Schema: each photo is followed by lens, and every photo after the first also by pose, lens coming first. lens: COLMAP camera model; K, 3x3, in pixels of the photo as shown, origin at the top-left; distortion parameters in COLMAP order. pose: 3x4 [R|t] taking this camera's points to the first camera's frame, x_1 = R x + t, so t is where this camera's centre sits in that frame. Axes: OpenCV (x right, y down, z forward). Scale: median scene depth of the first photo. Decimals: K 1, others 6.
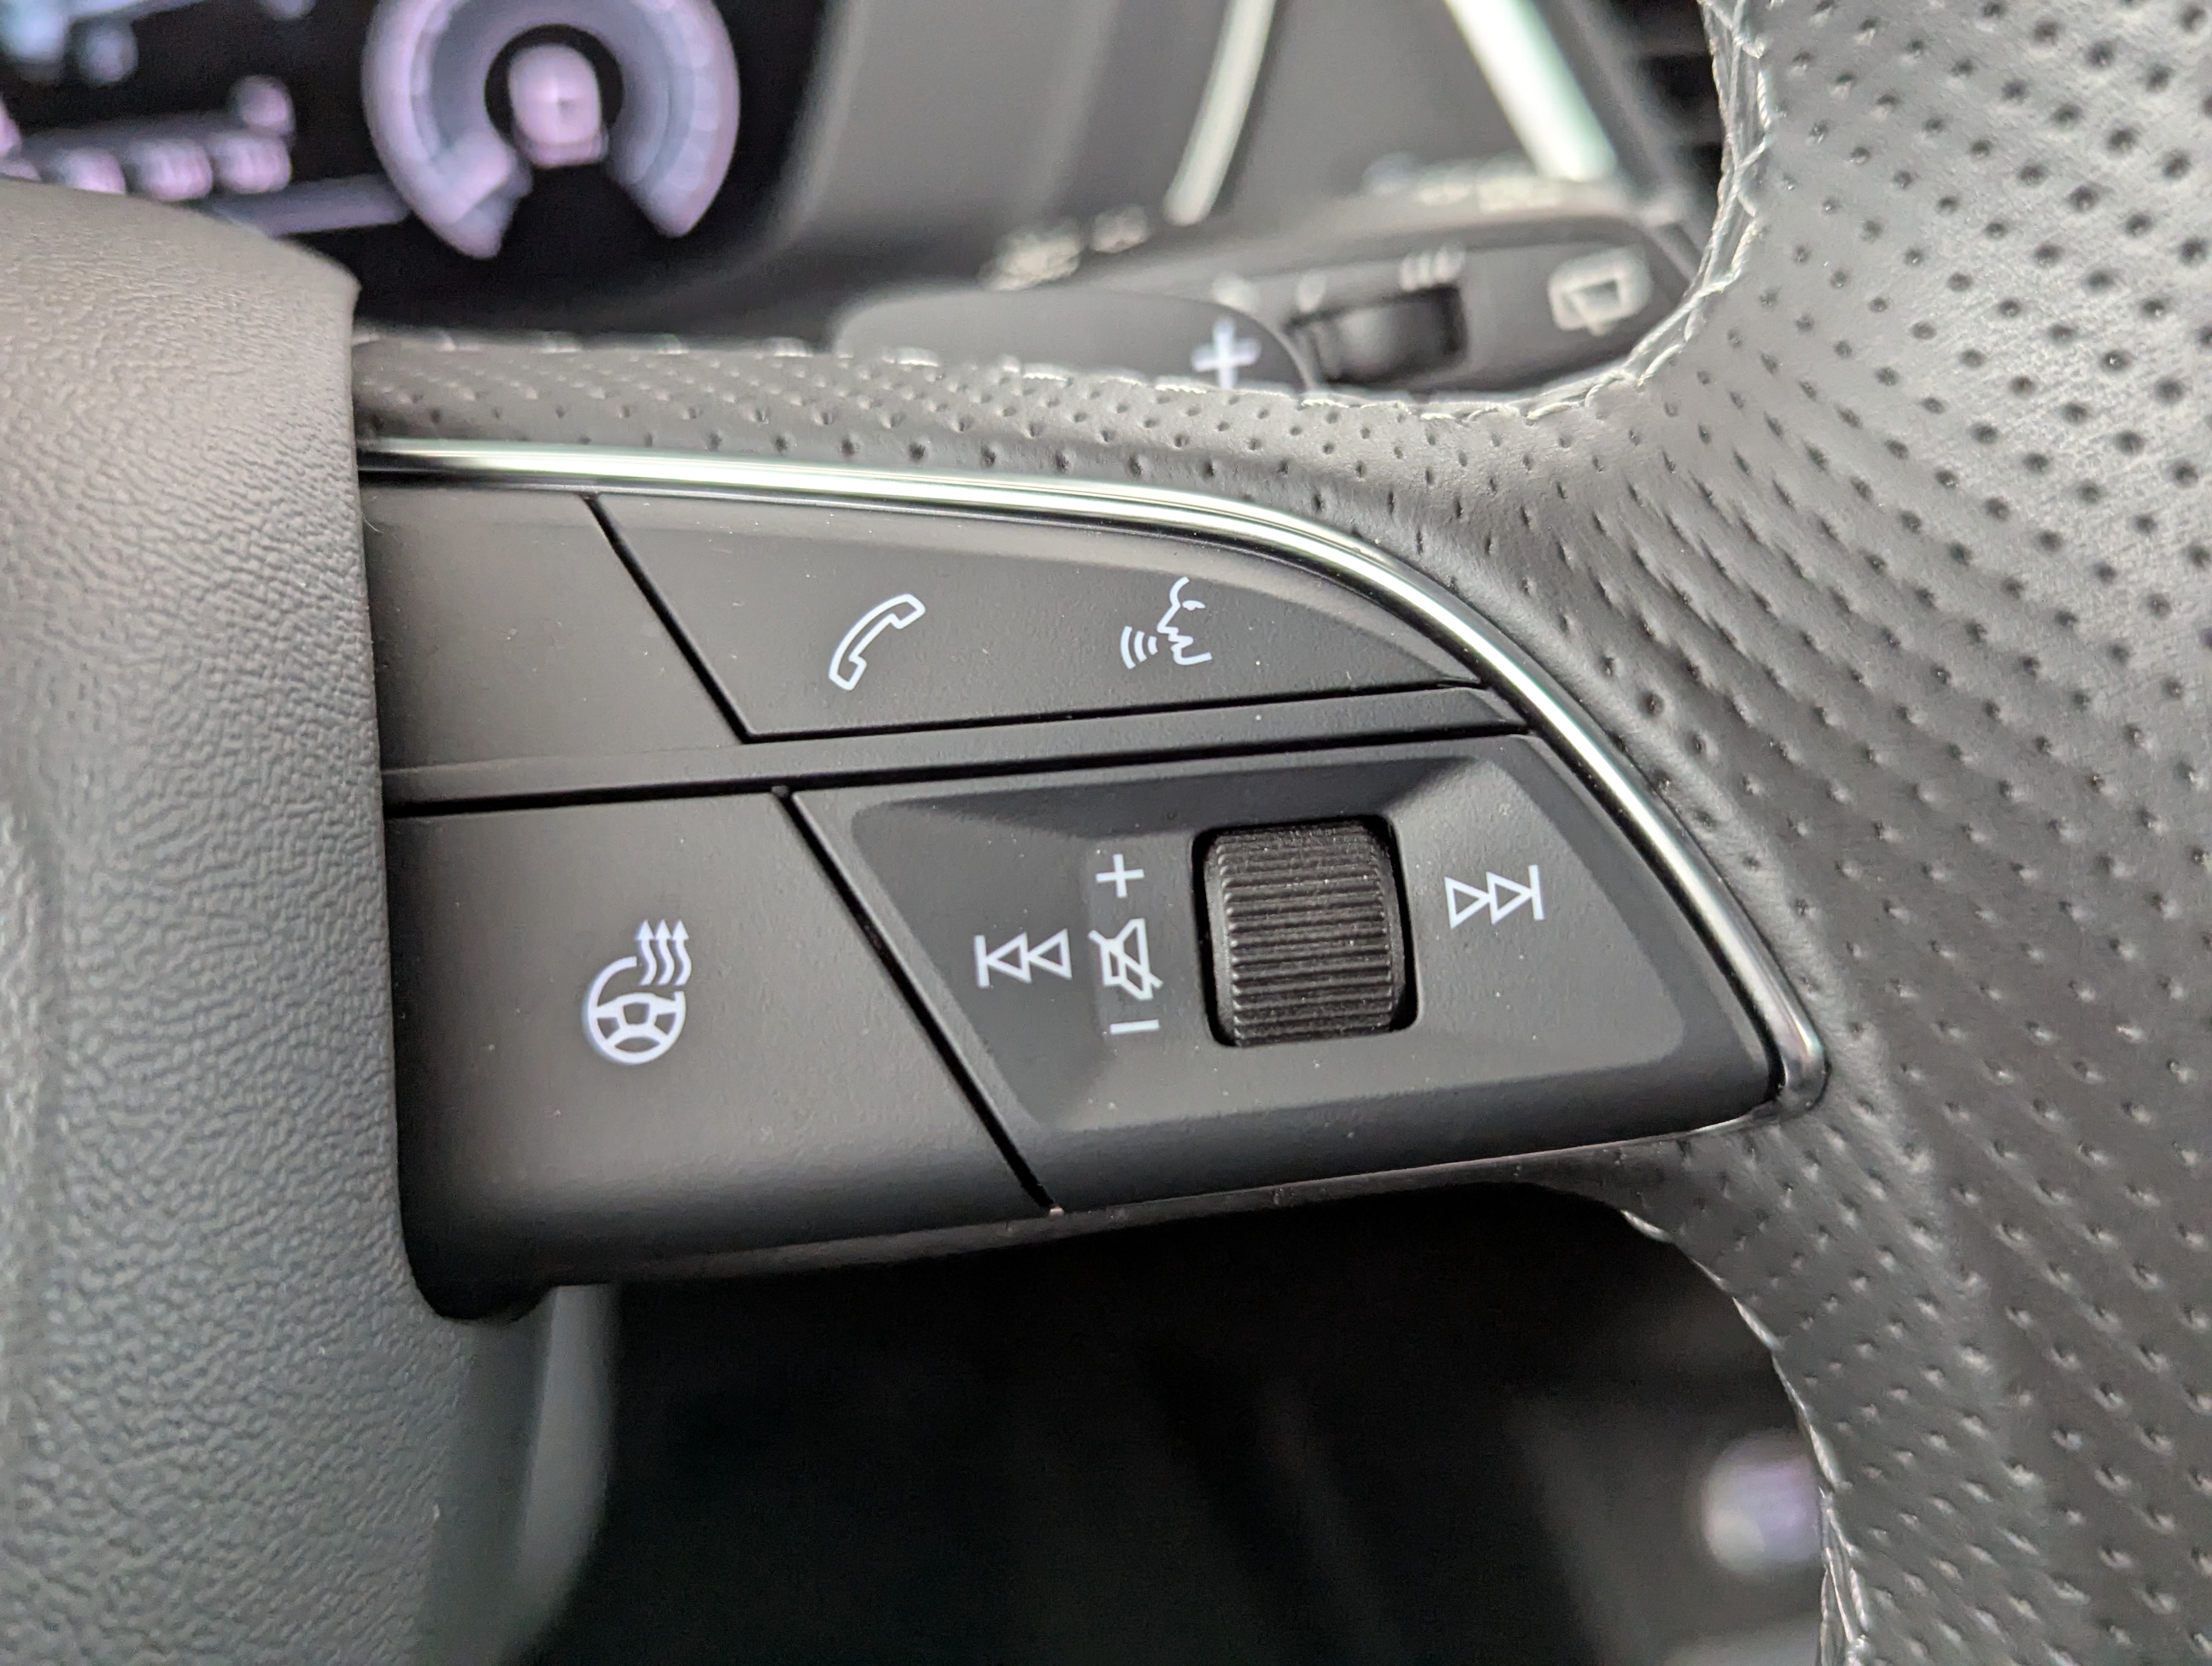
lens RADIAL K [[1998.4, 0, 1130.6], [0, 1998.4, 840.4], [0, 0, 1]] dist [0.046474, -0.015191]
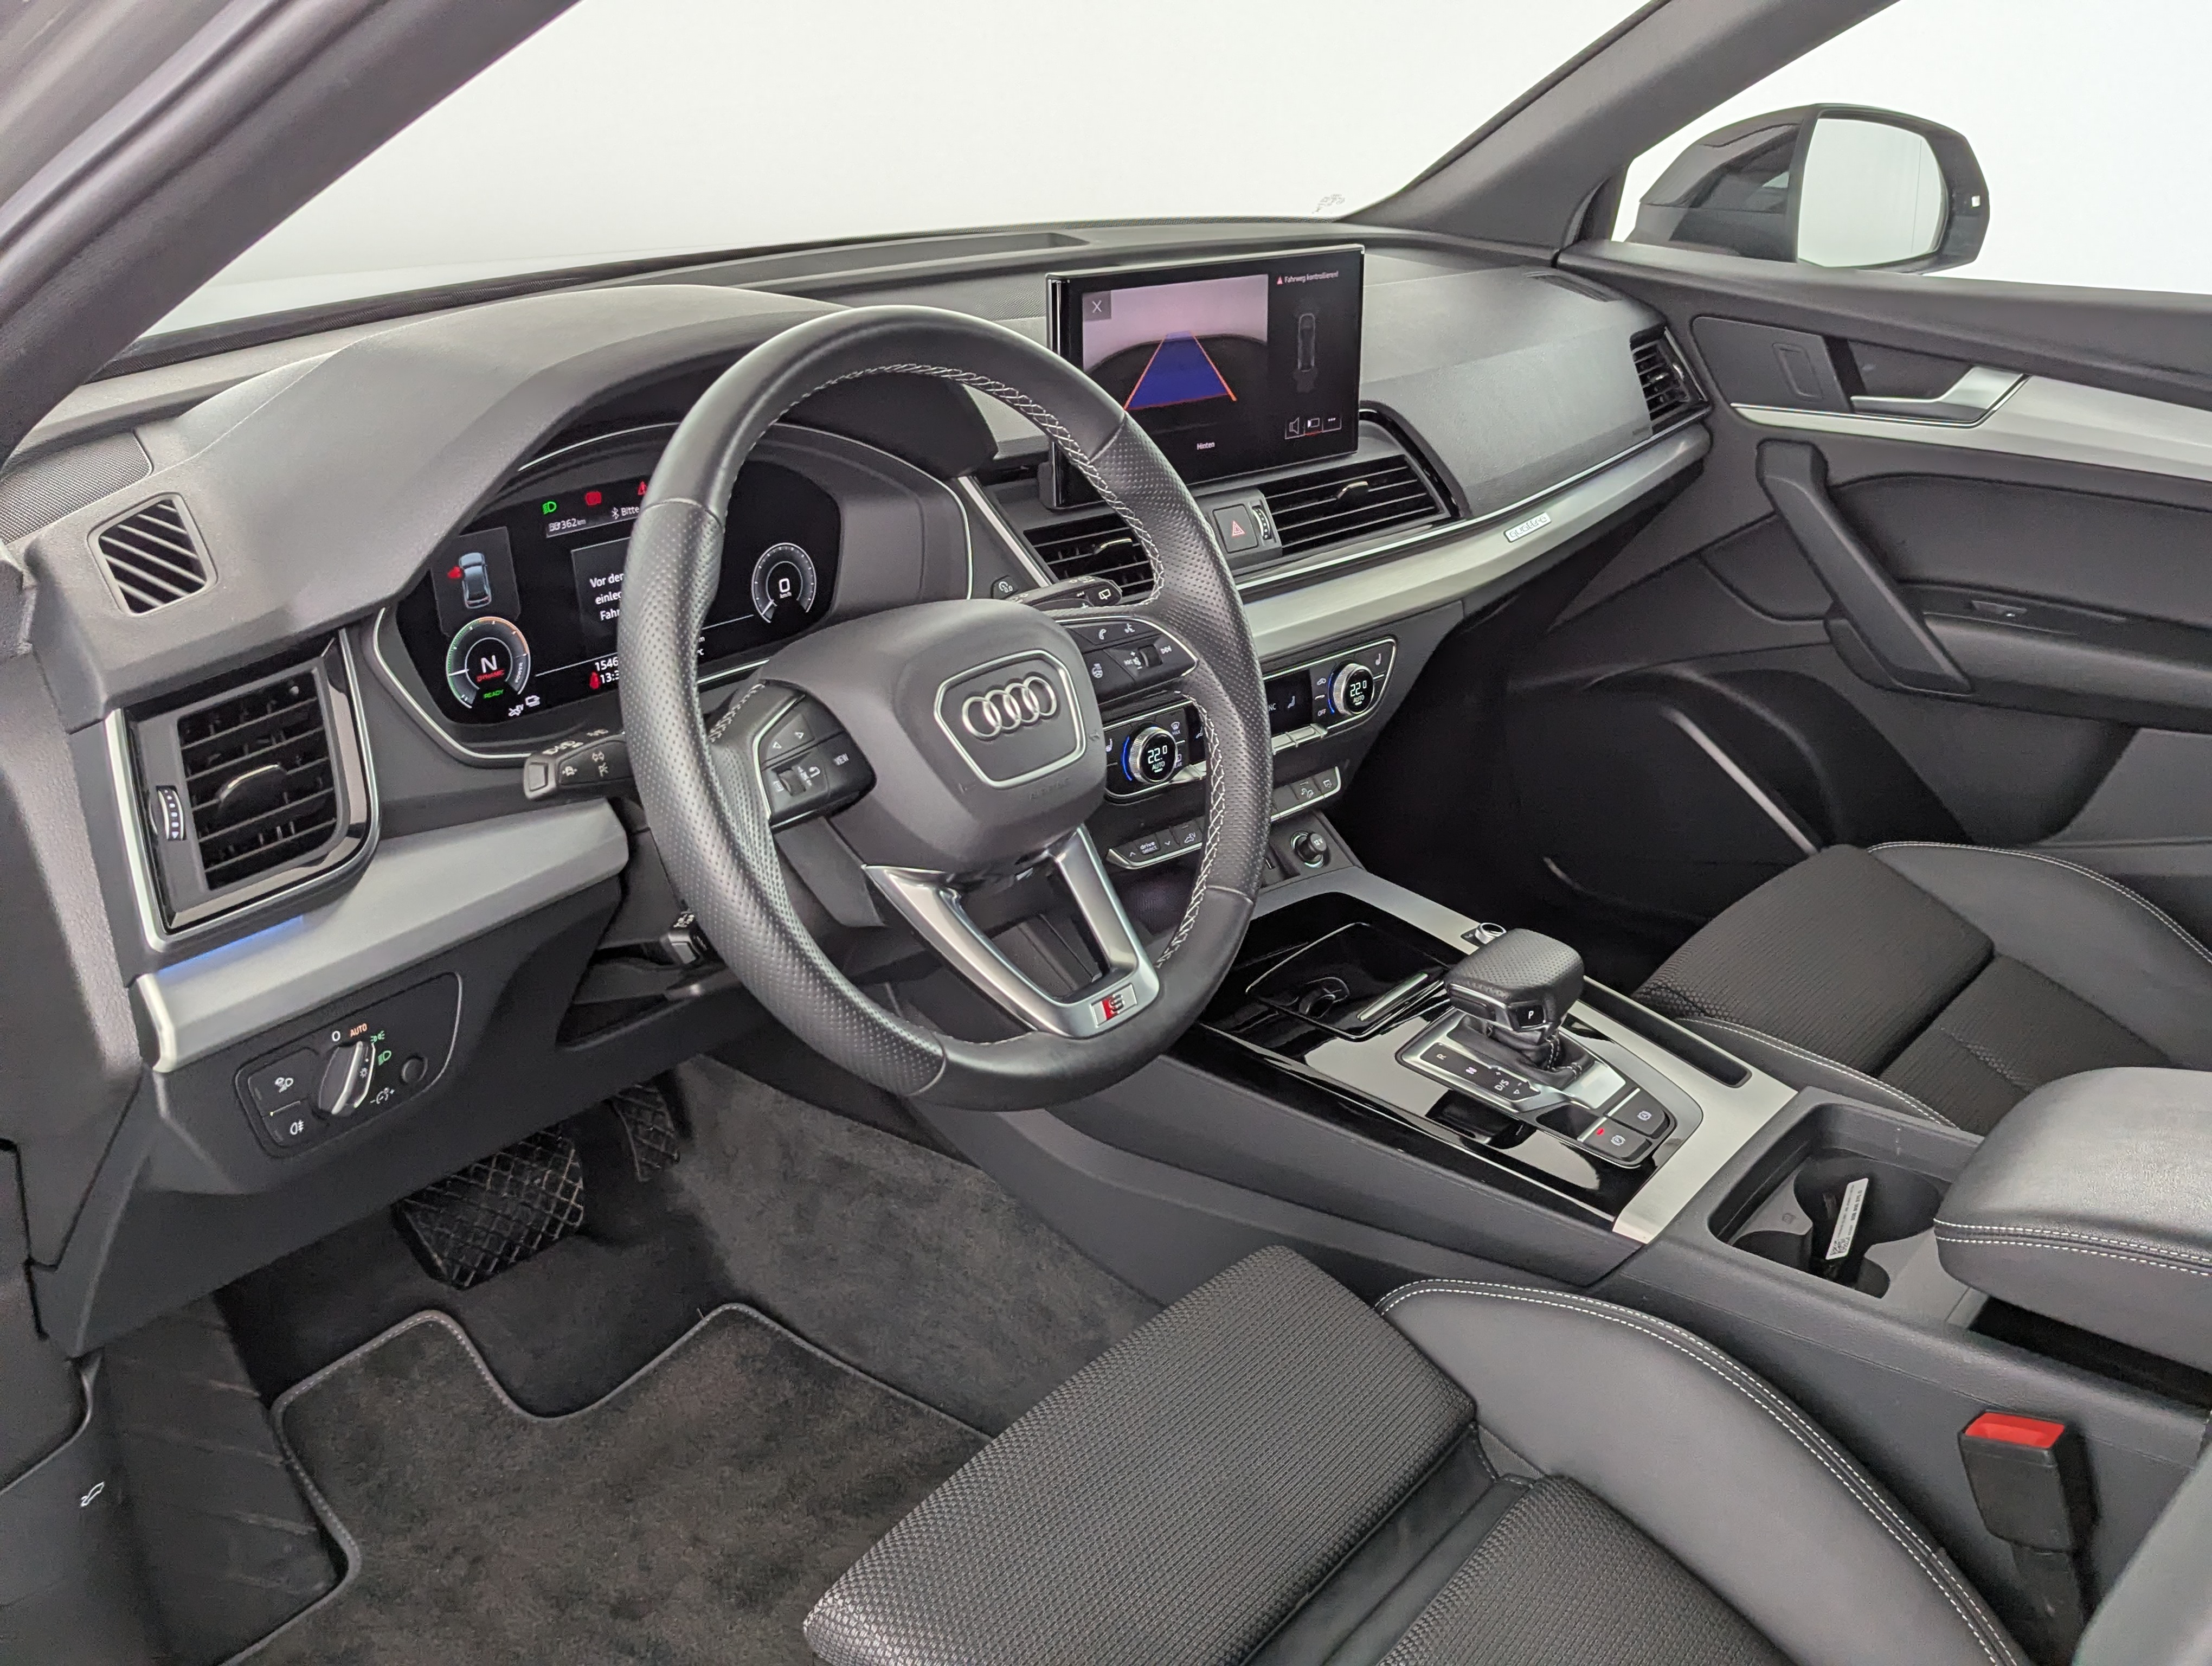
lens RADIAL K [[1998.4, 0, 1130.6], [0, 1998.4, 840.4], [0, 0, 1]] dist [0.046474, -0.015191]
pose [[0.830760, -0.189557, 0.523360, -5.146402], [0.273516, 0.957905, -0.087222, 1.698334], [-0.484796, 0.215608, 0.847636, -6.867829]]
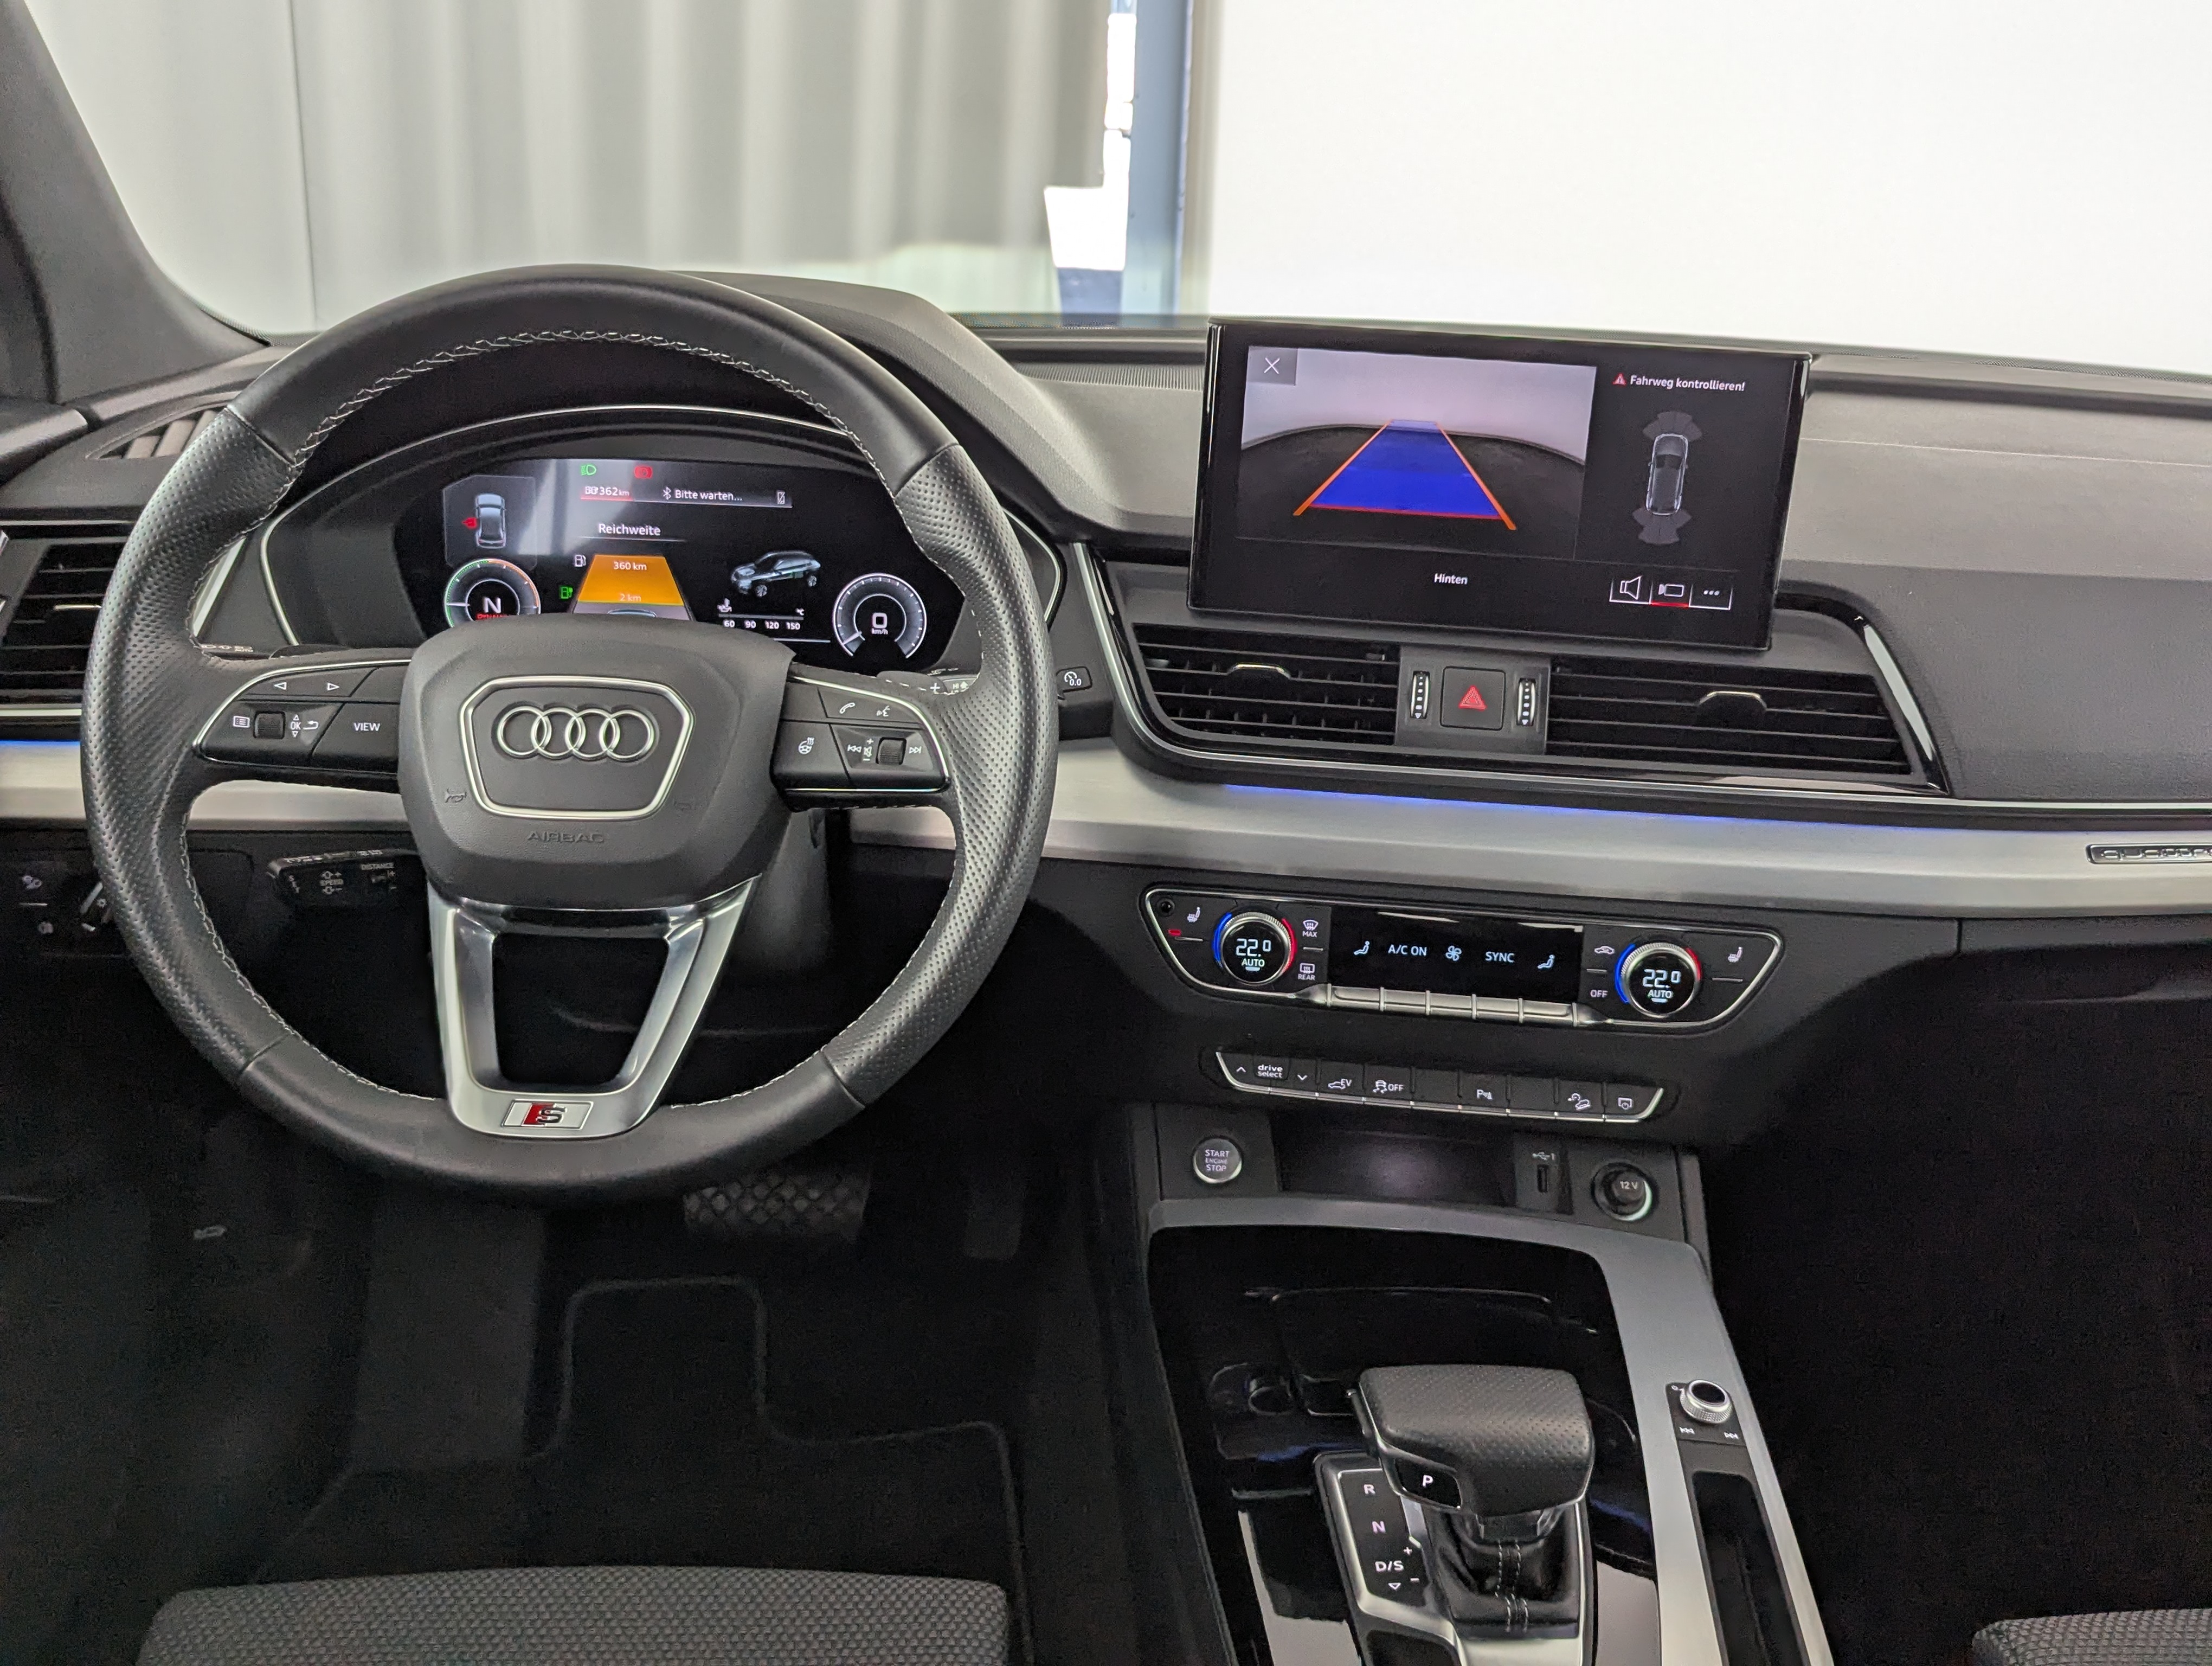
lens RADIAL K [[1998.4, 0, 1130.6], [0, 1998.4, 840.4], [0, 0, 1]] dist [0.046474, -0.015191]
pose [[0.965190, 0.143916, -0.218397, 2.634959], [-0.190904, 0.958415, -0.212125, 1.781738], [0.178787, 0.246434, 0.952526, -5.888314]]
